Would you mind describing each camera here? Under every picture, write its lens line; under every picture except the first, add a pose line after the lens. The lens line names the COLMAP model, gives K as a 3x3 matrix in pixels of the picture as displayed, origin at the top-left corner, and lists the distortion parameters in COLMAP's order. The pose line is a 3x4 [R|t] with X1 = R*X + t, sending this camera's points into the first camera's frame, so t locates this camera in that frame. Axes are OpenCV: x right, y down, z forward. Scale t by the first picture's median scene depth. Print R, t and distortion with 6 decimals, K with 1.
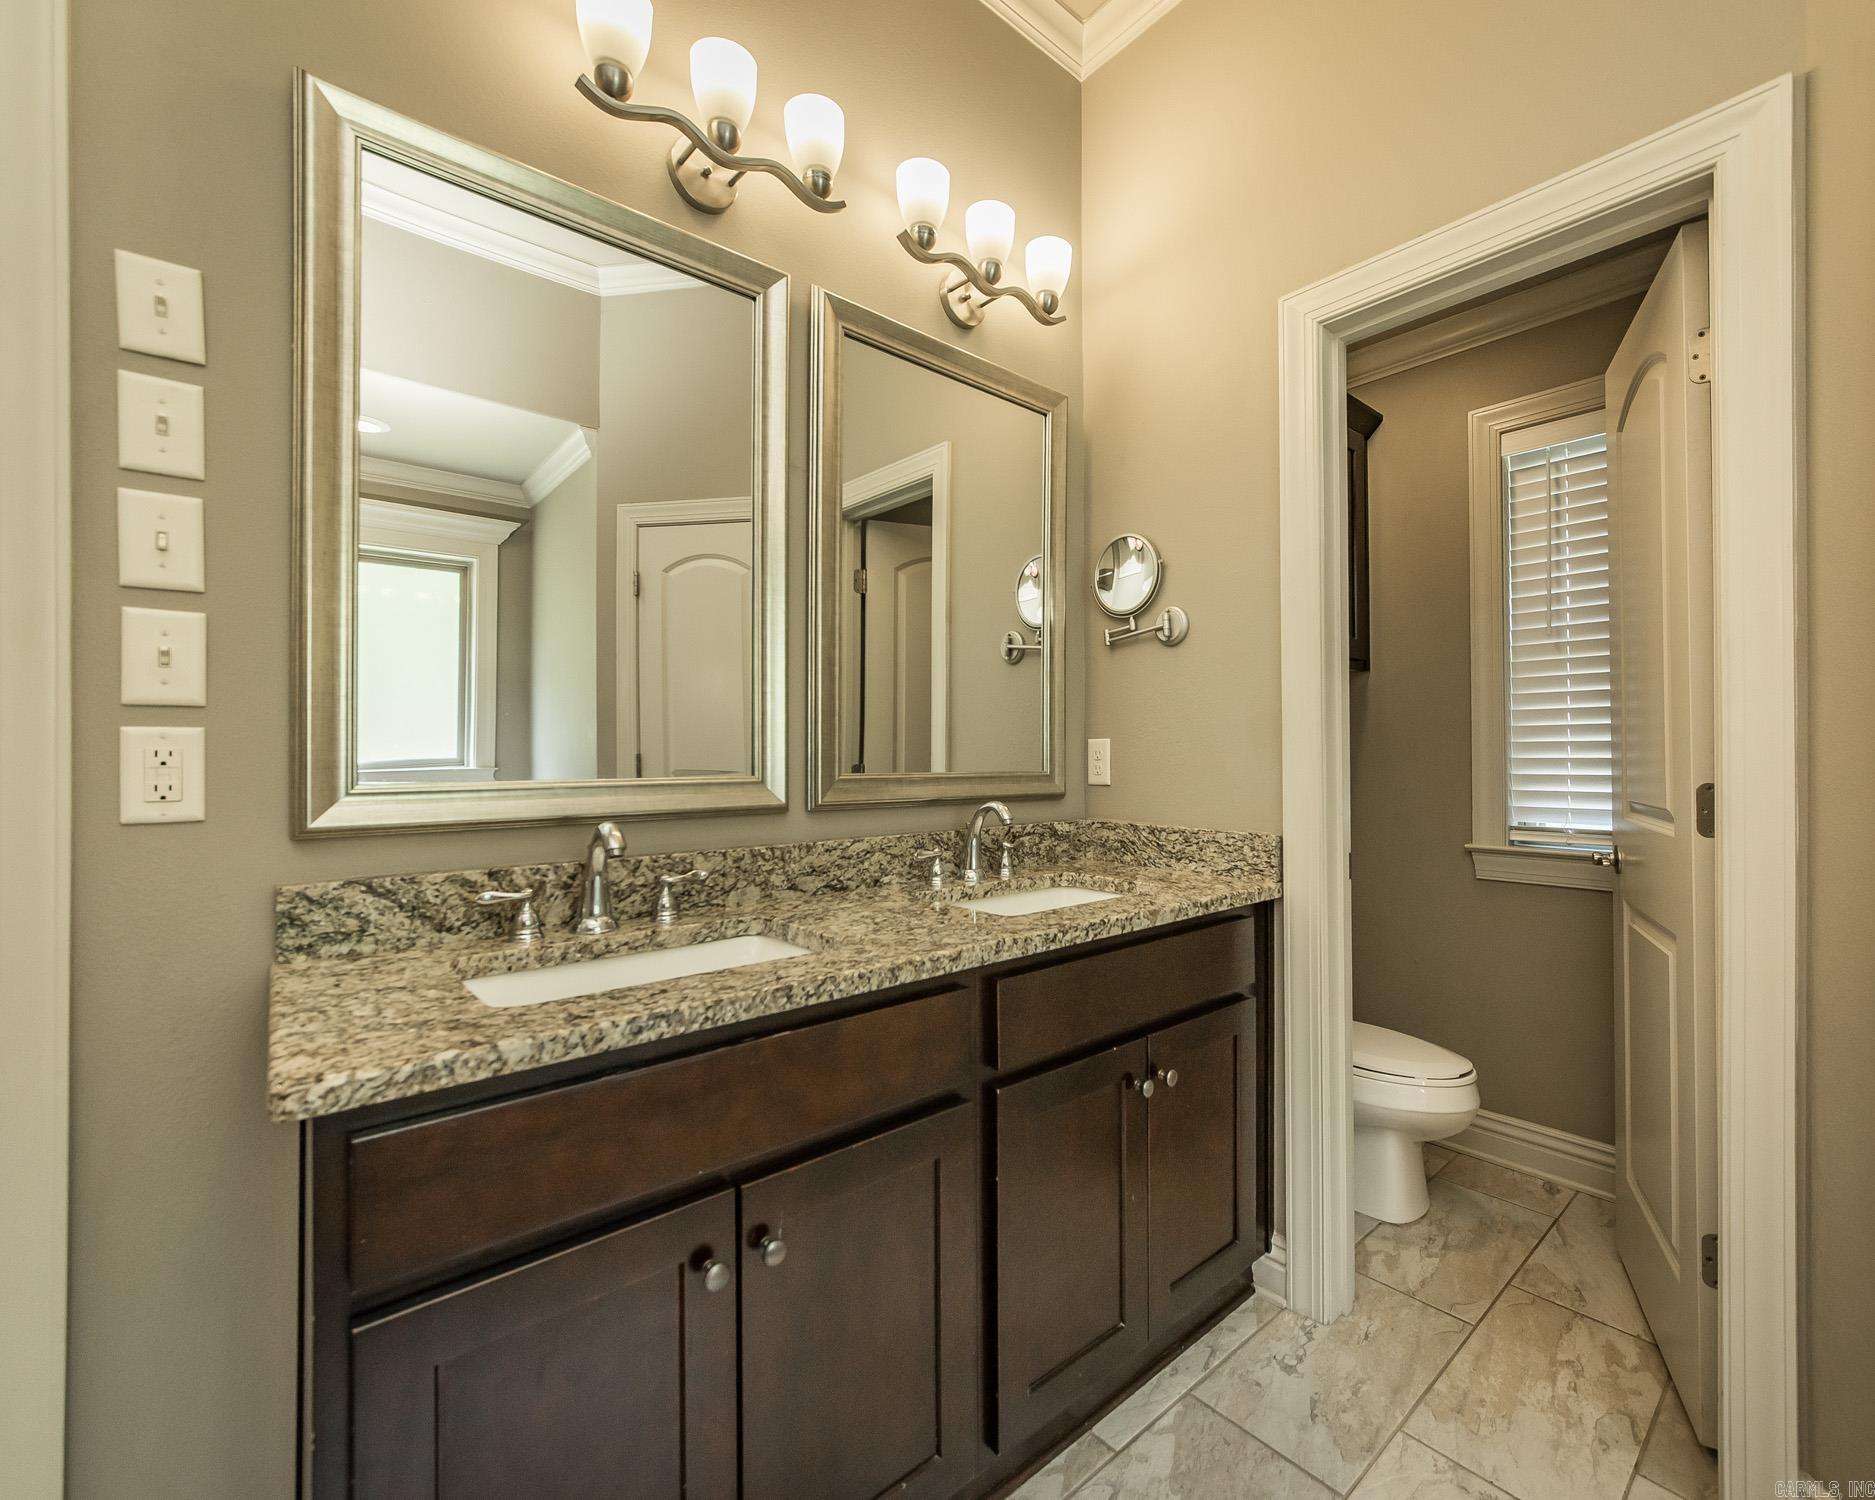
lens RADIAL K [[807.0, 0, 938.2], [0, 807.0, 743.3], [0, 0, 1]] dist [-0.001292, -0.000146]
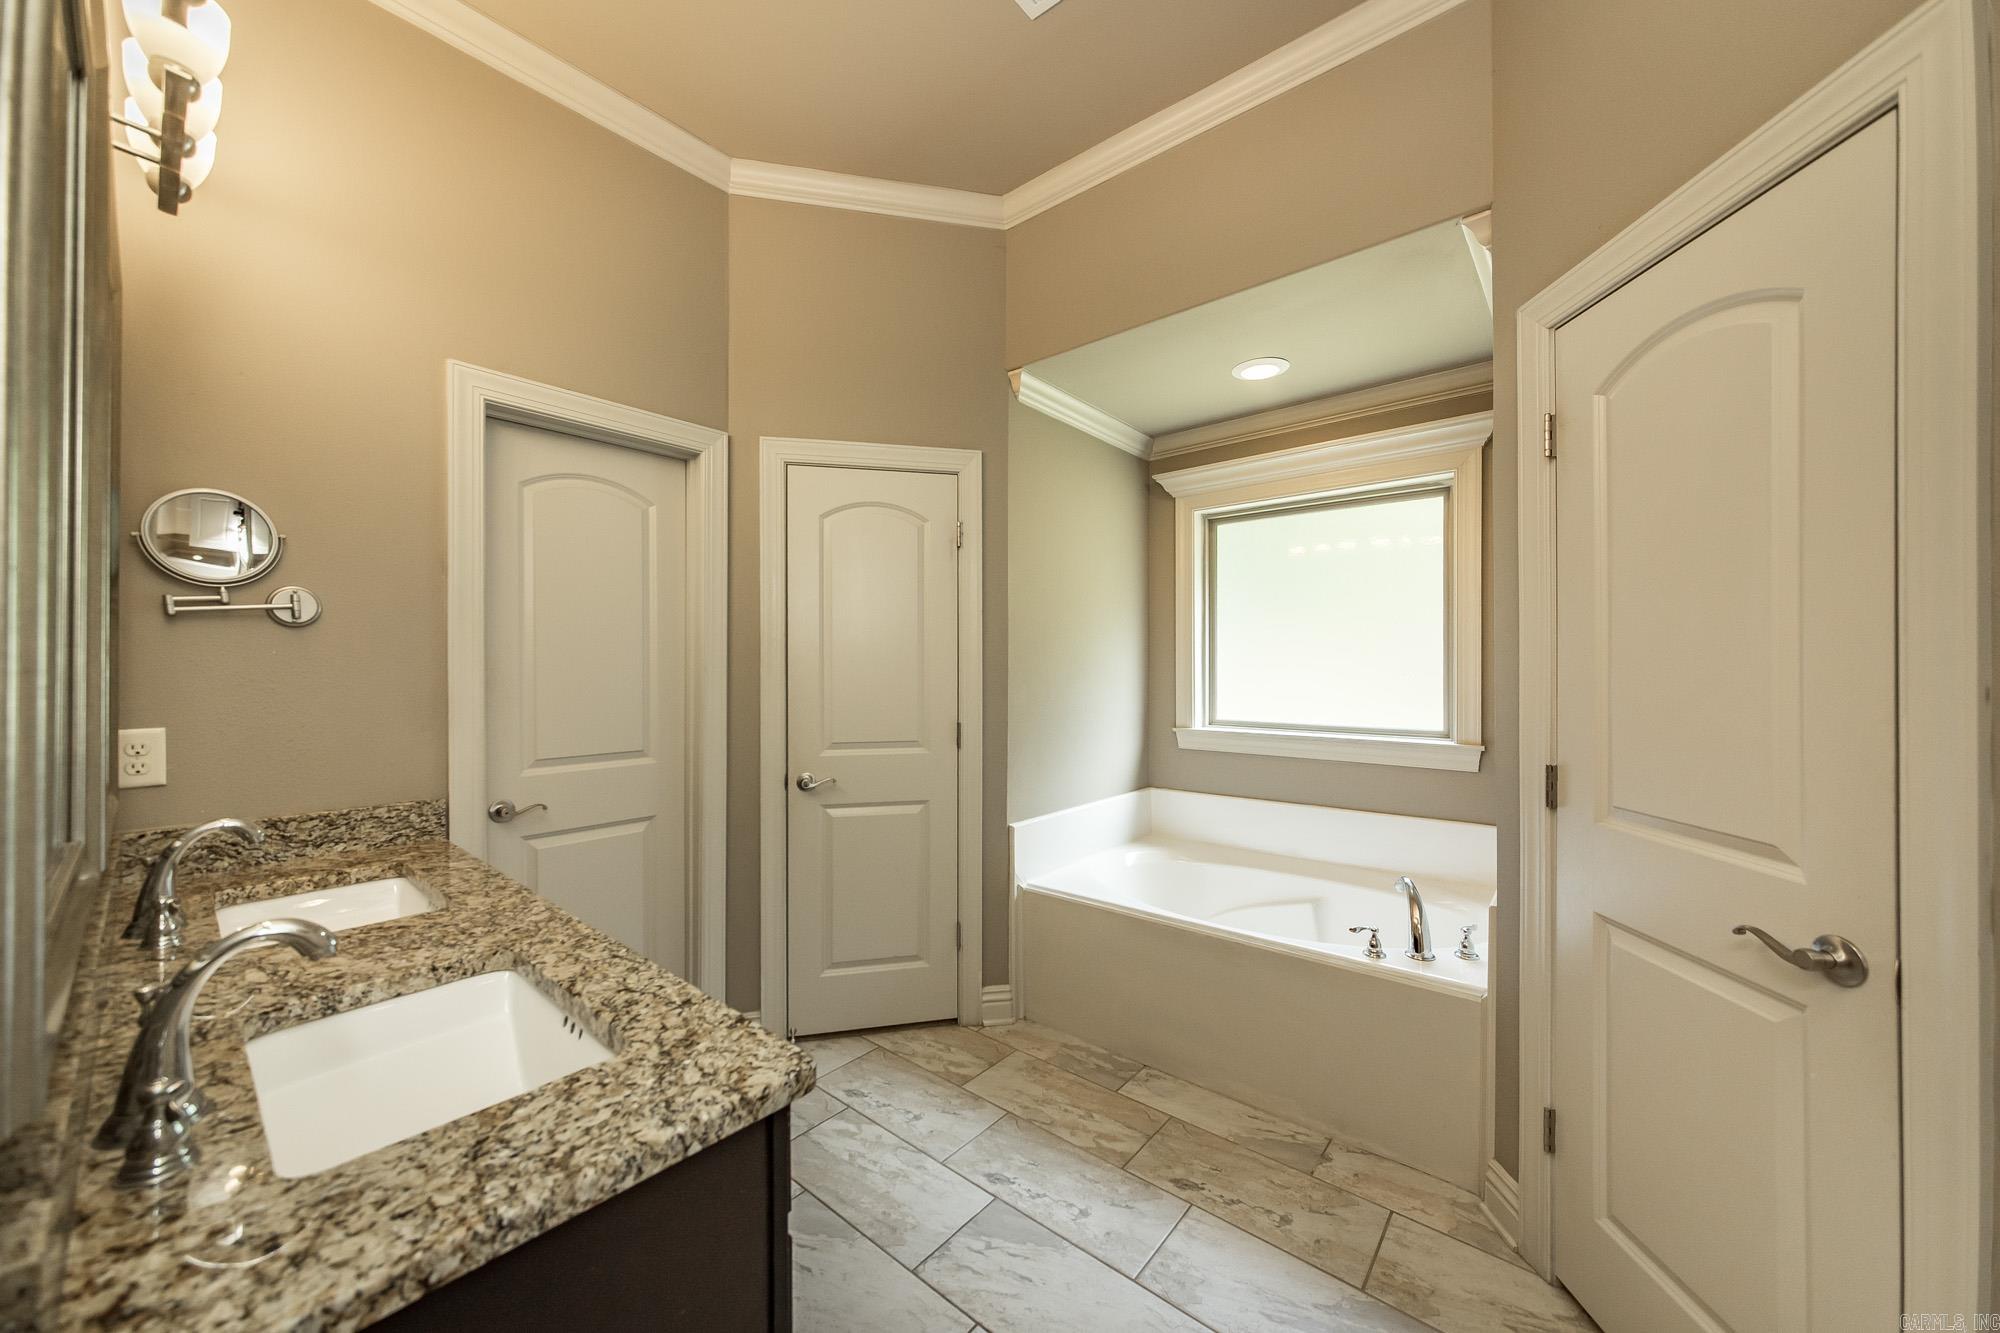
lens RADIAL K [[724.1, 0, 987.8], [0, 724.1, 675.9], [0, 0, 1]] dist [-0.008550, 0.002464]
pose [[-0.126765, -0.004875, 0.991921, -0.707508], [-0.002178, 0.999987, 0.004637, -0.072951], [-0.991930, -0.001572, -0.126774, 0.304783]]
